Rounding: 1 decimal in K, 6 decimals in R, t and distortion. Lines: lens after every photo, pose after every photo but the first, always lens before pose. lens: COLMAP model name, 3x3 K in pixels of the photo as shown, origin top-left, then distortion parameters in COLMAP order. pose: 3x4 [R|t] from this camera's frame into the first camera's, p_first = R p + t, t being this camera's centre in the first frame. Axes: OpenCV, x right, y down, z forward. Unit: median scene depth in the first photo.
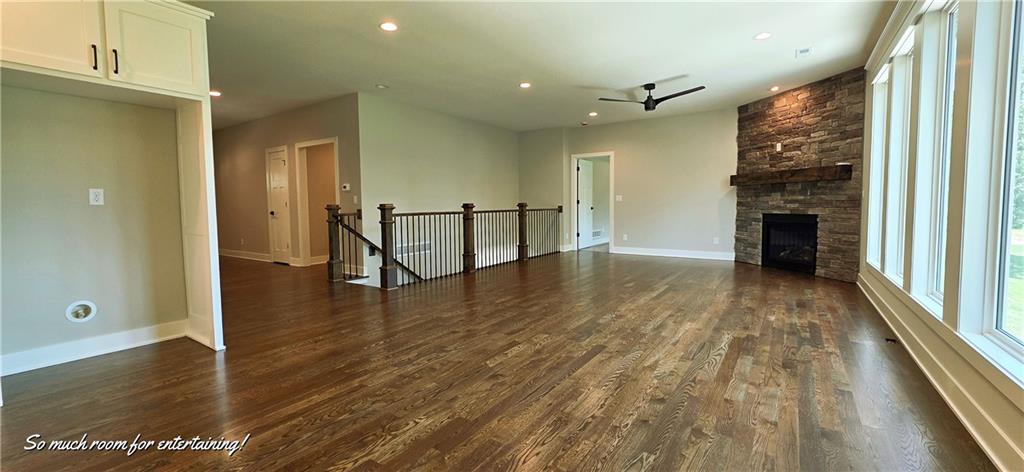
lens RADIAL K [[409.8, 0, 511.9], [0, 409.8, 227.1], [0, 0, 1]] dist [-0.001196, 0.000170]
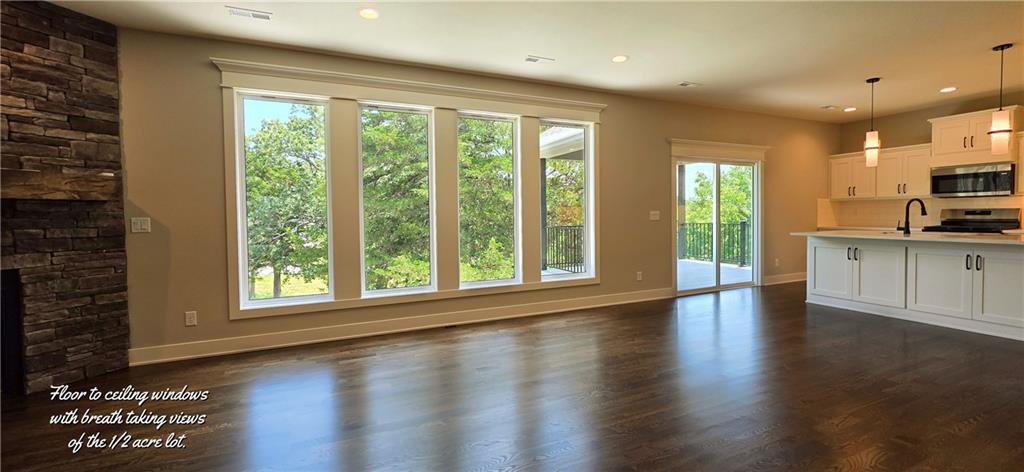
lens RADIAL K [[409.8, 0, 511.9], [0, 409.8, 227.1], [0, 0, 1]] dist [-0.001196, 0.000170]
pose [[-0.853034, 0.004661, 0.521835, 0.003809], [0.051769, 0.995784, 0.075730, -0.092382], [-0.519282, 0.091615, -0.849678, 1.180188]]
